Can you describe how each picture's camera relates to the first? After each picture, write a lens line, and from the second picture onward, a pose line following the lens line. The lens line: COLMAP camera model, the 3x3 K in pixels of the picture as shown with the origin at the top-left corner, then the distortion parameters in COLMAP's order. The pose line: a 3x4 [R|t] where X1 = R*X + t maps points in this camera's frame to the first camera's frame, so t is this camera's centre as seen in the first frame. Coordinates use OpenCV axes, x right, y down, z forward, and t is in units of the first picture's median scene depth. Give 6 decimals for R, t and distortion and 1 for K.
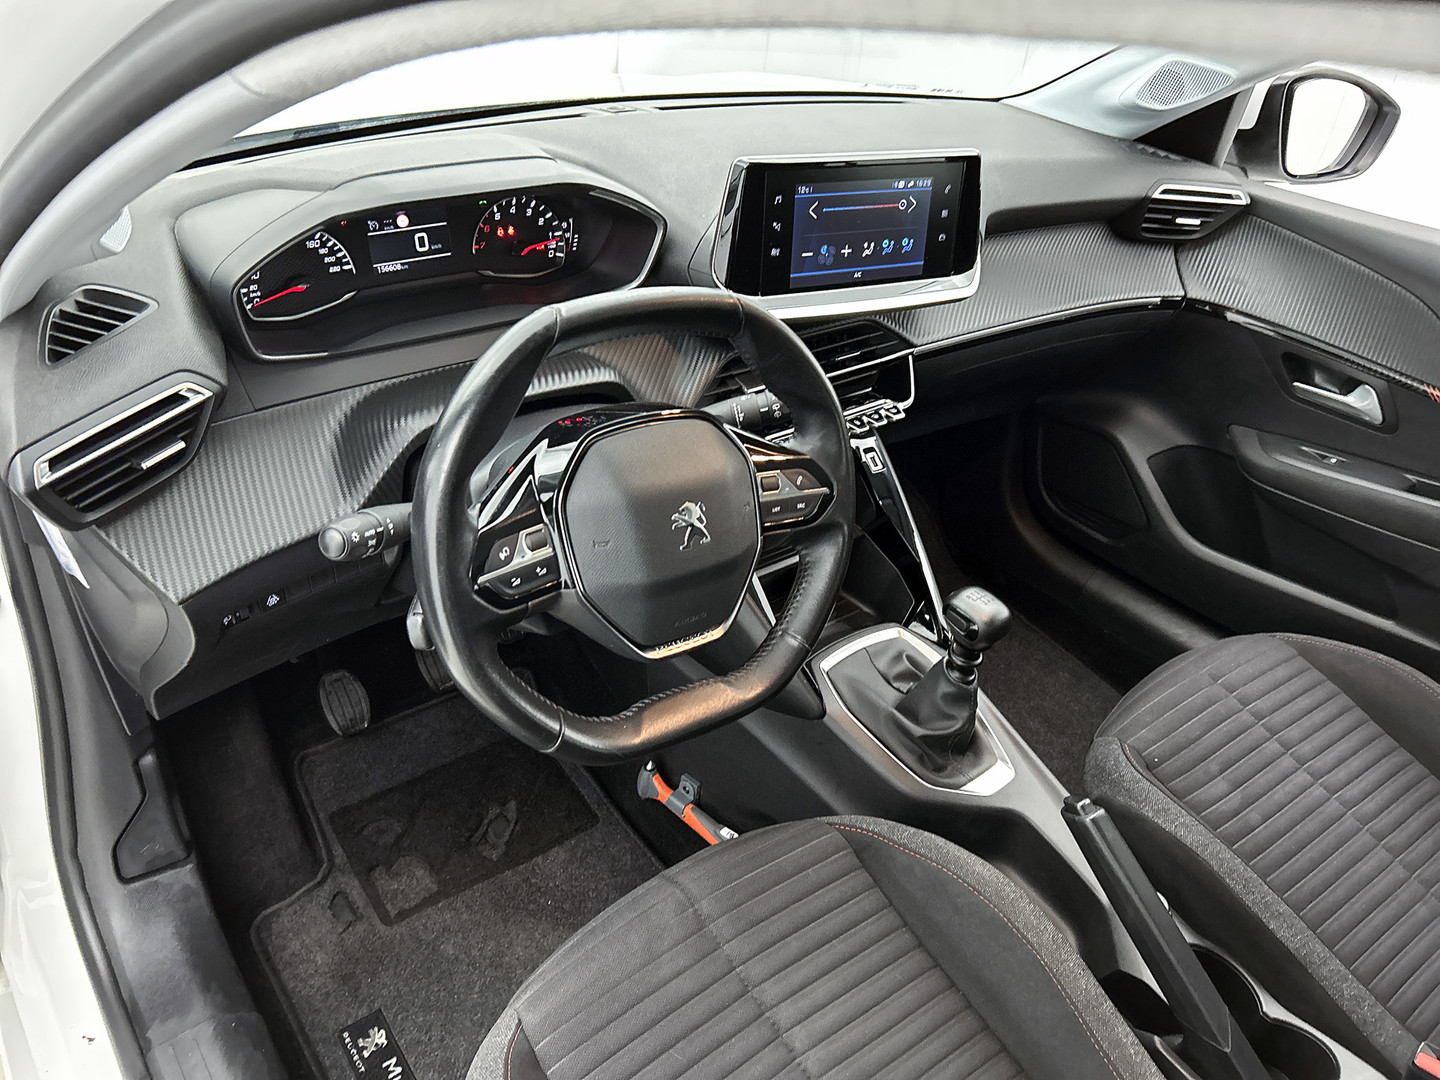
lens RADIAL K [[1090.4, 0, 729.3], [0, 1090.4, 529.9], [0, 0, 1]] dist [0.006880, 0.016051]
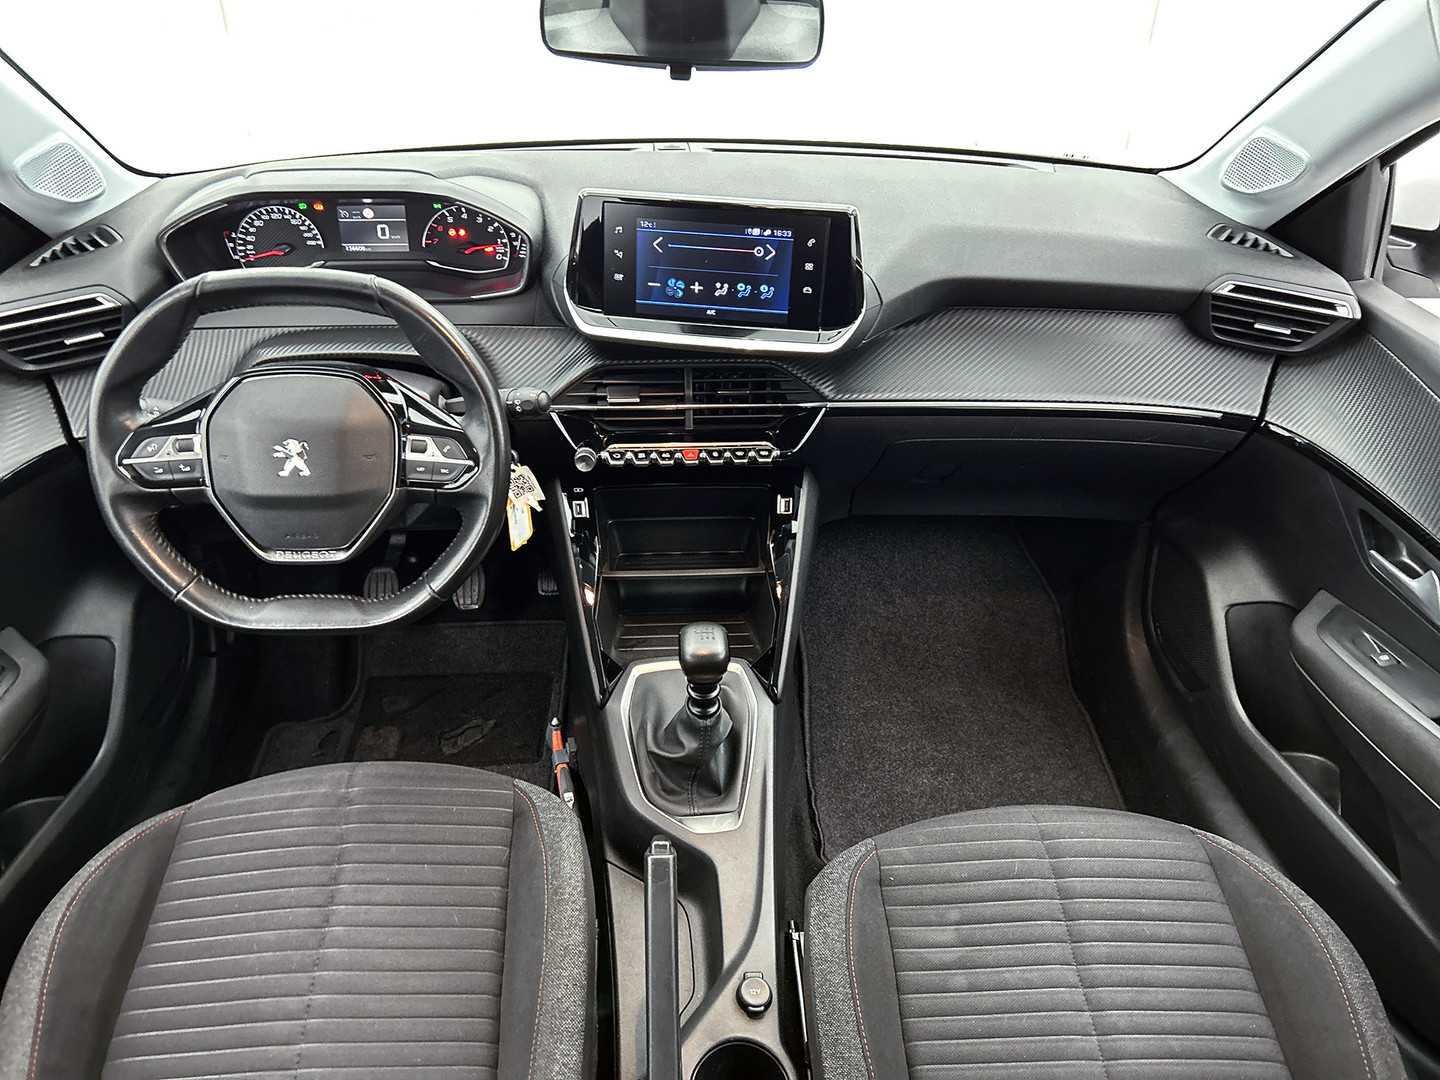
lens RADIAL K [[1090.4, 0, 717.2], [0, 1090.4, 532.3], [0, 0, 1]] dist [0.006880, 0.016051]
pose [[0.825915, 0.248084, -0.506280, 0.727988], [-0.265399, 0.963346, 0.039095, -0.073047], [0.497421, 0.102077, 0.861483, 0.118864]]
